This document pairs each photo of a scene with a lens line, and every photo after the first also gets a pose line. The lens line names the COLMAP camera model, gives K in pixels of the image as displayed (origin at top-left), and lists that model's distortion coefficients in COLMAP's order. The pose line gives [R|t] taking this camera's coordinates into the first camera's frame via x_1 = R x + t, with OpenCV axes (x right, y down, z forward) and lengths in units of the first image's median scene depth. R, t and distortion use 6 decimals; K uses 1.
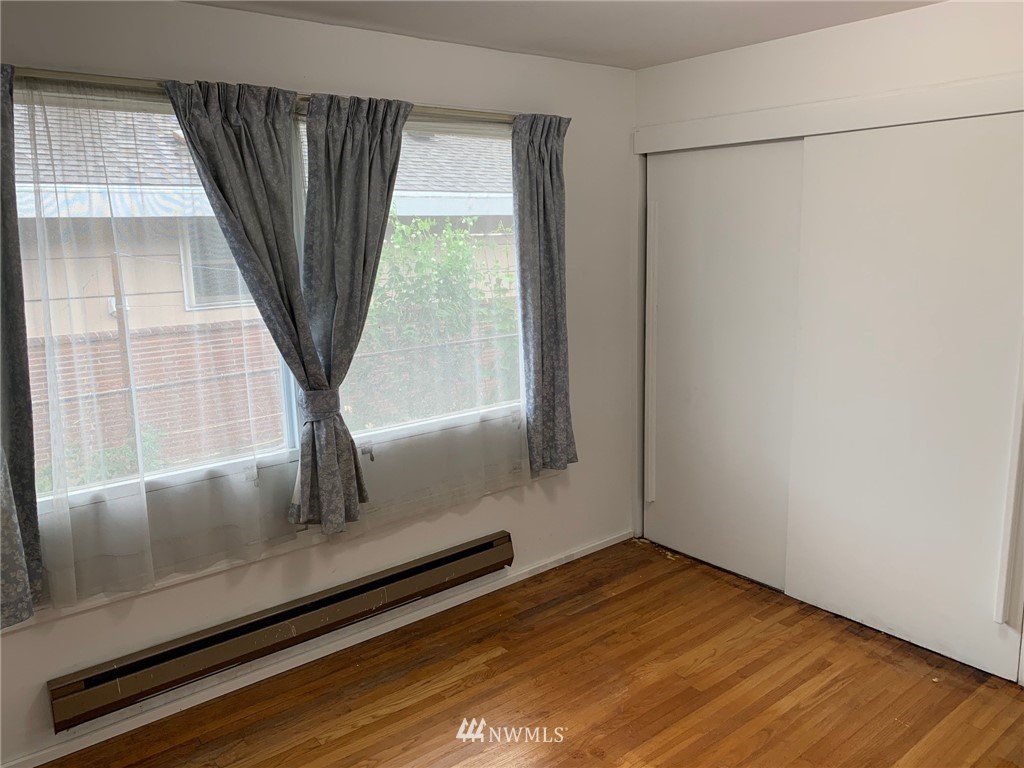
lens RADIAL K [[766.2, 0, 515.0], [0, 766.2, 364.4], [0, 0, 1]] dist [0.010096, -0.008890]
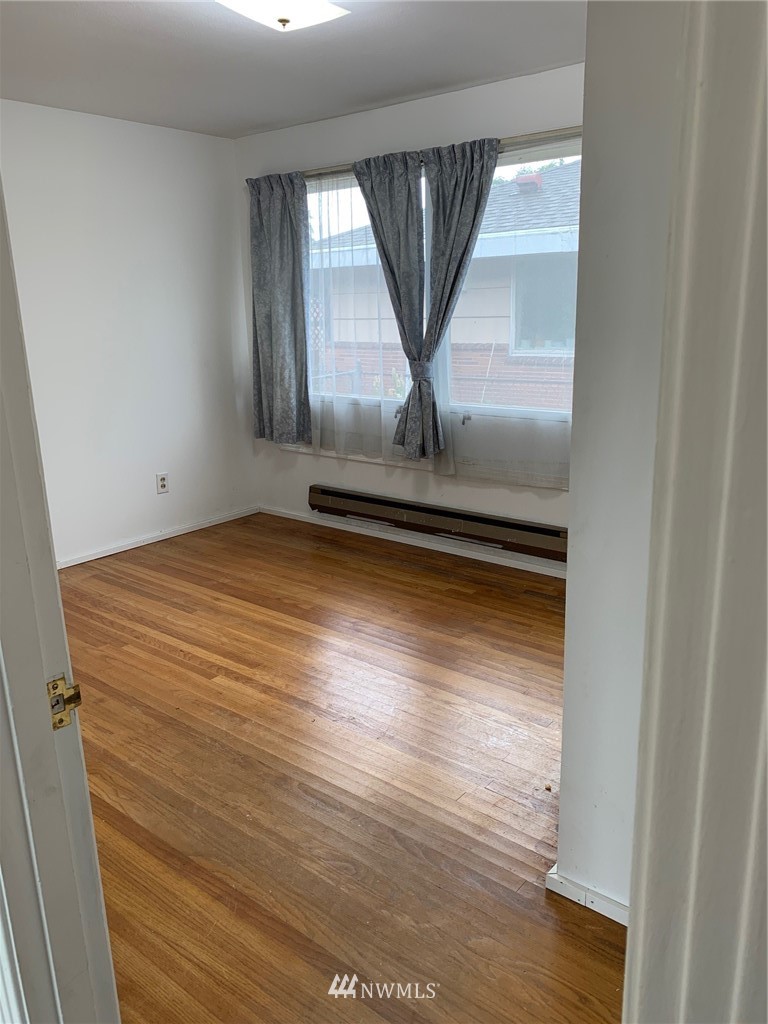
lens RADIAL K [[766.2, 0, 384.0], [0, 766.2, 512.0], [0, 0, 1]] dist [0.010096, -0.008890]
pose [[0.217925, 0.284809, -0.933484, 1.199291], [-0.142988, 0.955469, 0.258135, -0.061800], [0.965434, 0.077223, 0.248945, 0.594710]]
